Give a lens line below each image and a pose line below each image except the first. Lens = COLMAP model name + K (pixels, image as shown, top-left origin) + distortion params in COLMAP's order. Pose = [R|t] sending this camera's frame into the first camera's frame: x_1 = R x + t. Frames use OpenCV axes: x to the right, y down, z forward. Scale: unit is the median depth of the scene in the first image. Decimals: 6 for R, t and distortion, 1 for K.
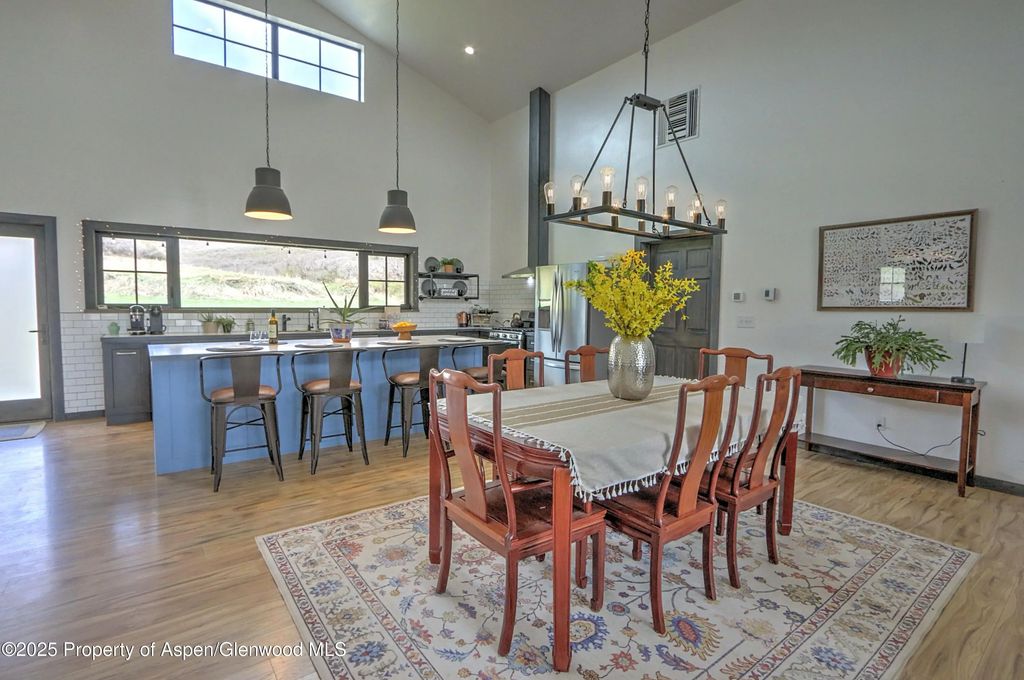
lens RADIAL K [[484.4, 0, 511.8], [0, 484.4, 337.6], [0, 0, 1]] dist [-0.012386, -0.001106]
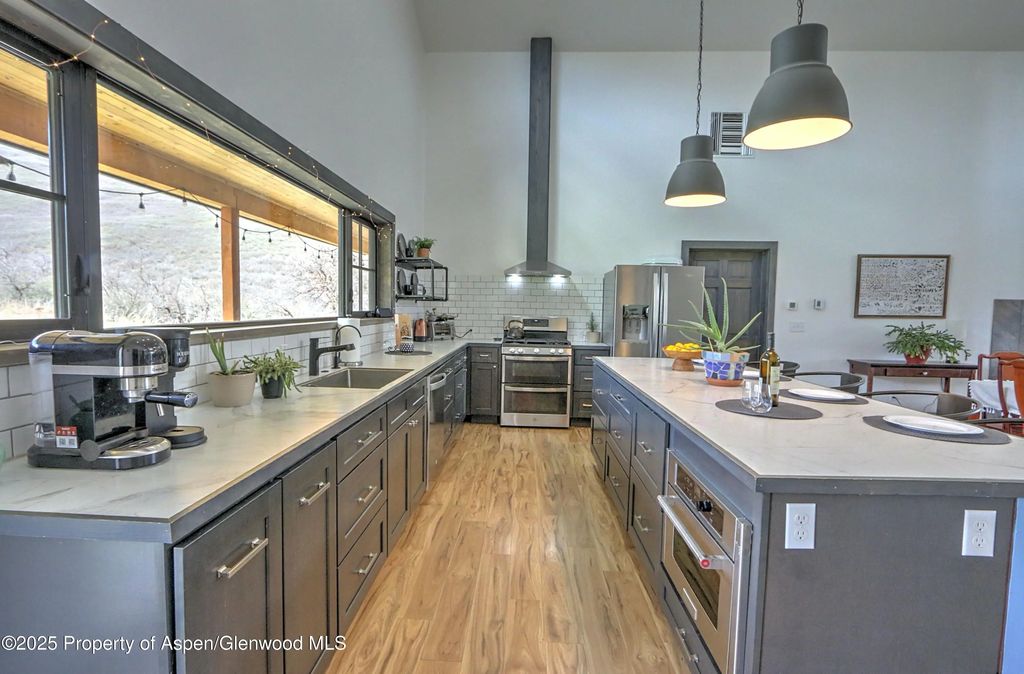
lens RADIAL K [[484.4, 0, 459.9], [0, 484.4, 338.6], [0, 0, 1]] dist [-0.012386, -0.001106]
pose [[0.649155, -0.044997, 0.759324, -0.888150], [0.040627, 0.998875, 0.024460, -0.062754], [-0.759571, 0.014971, 0.650253, 0.808325]]
